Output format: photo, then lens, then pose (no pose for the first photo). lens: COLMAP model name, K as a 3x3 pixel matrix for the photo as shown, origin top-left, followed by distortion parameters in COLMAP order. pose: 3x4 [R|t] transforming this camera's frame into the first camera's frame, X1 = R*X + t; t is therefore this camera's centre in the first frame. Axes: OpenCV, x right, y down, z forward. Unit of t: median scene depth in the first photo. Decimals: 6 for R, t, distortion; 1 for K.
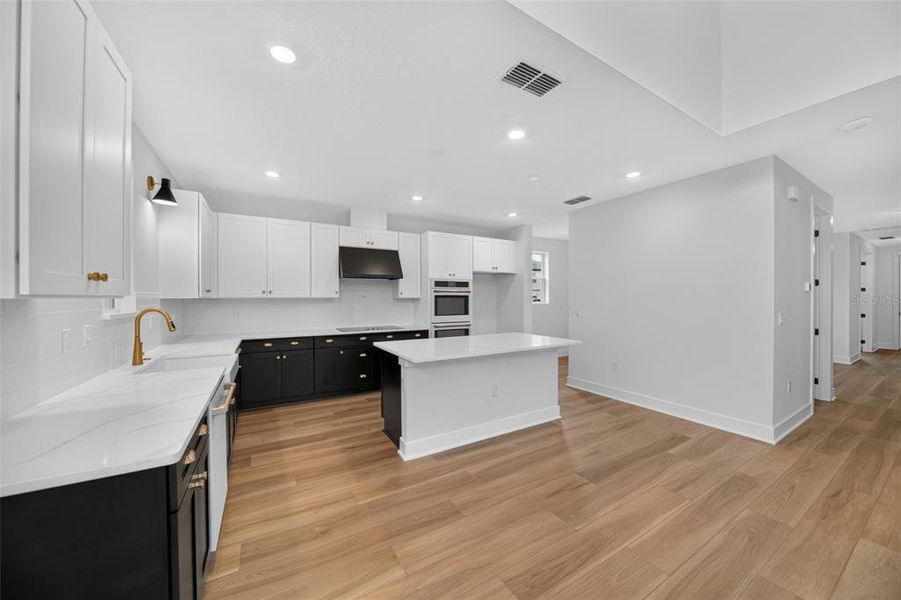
lens RADIAL K [[322.2, 0, 453.8], [0, 322.2, 300.3], [0, 0, 1]] dist [-0.002706, -0.000117]
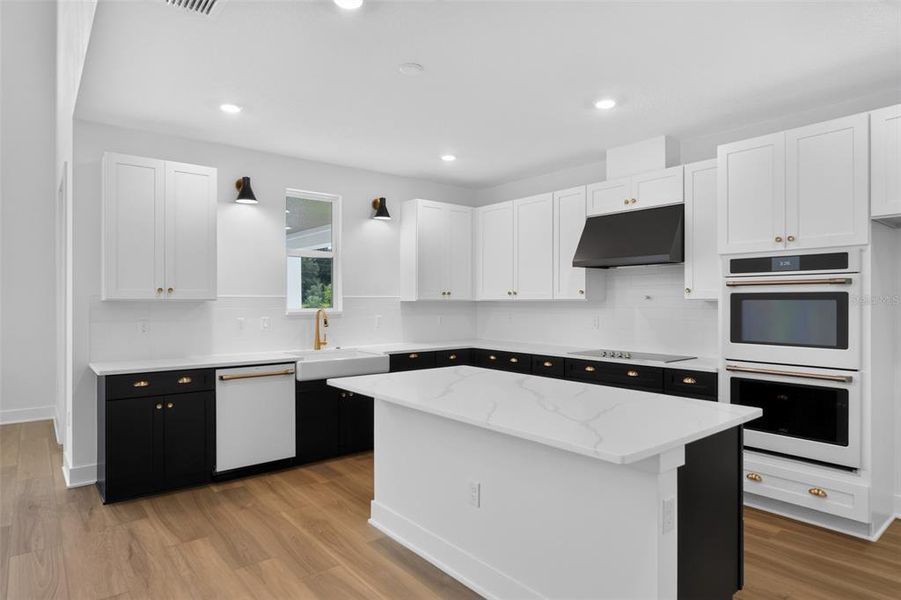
lens RADIAL K [[532.7, 0, 451.7], [0, 532.7, 300.4], [0, 0, 1]] dist [0.008740, 0.000035]
pose [[0.135215, 0.000389, -0.990816, 0.584659], [-0.003555, 0.999994, -0.000093, -0.005543], [0.990810, 0.003535, 0.135215, 0.547968]]
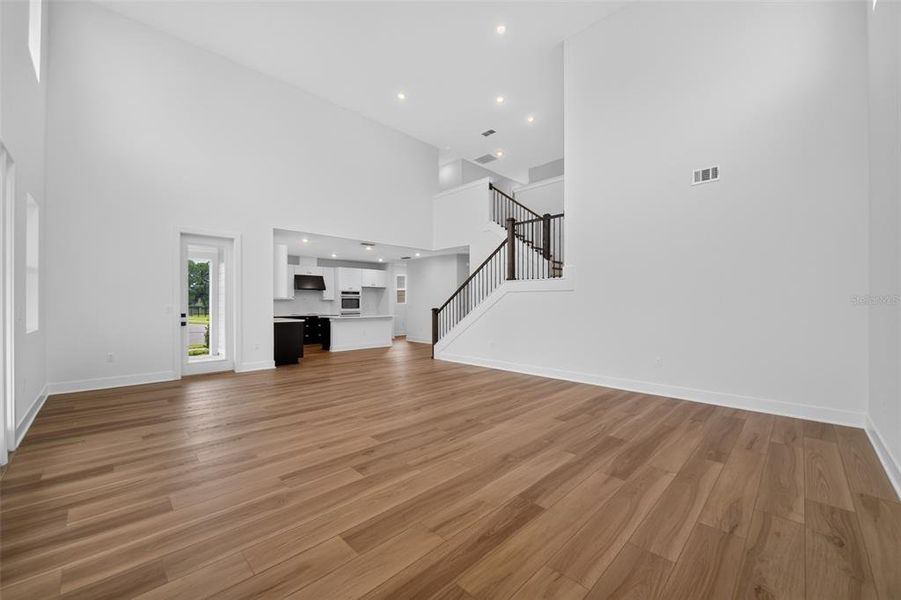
lens RADIAL K [[353.5, 0, 453.3], [0, 353.5, 303.4], [0, 0, 1]] dist [-0.002126, -0.000070]
pose [[0.969598, 0.002415, 0.244693, 0.079690], [-0.000950, 0.999981, -0.006106, 0.029736], [-0.244703, 0.005688, 0.969581, -1.368102]]
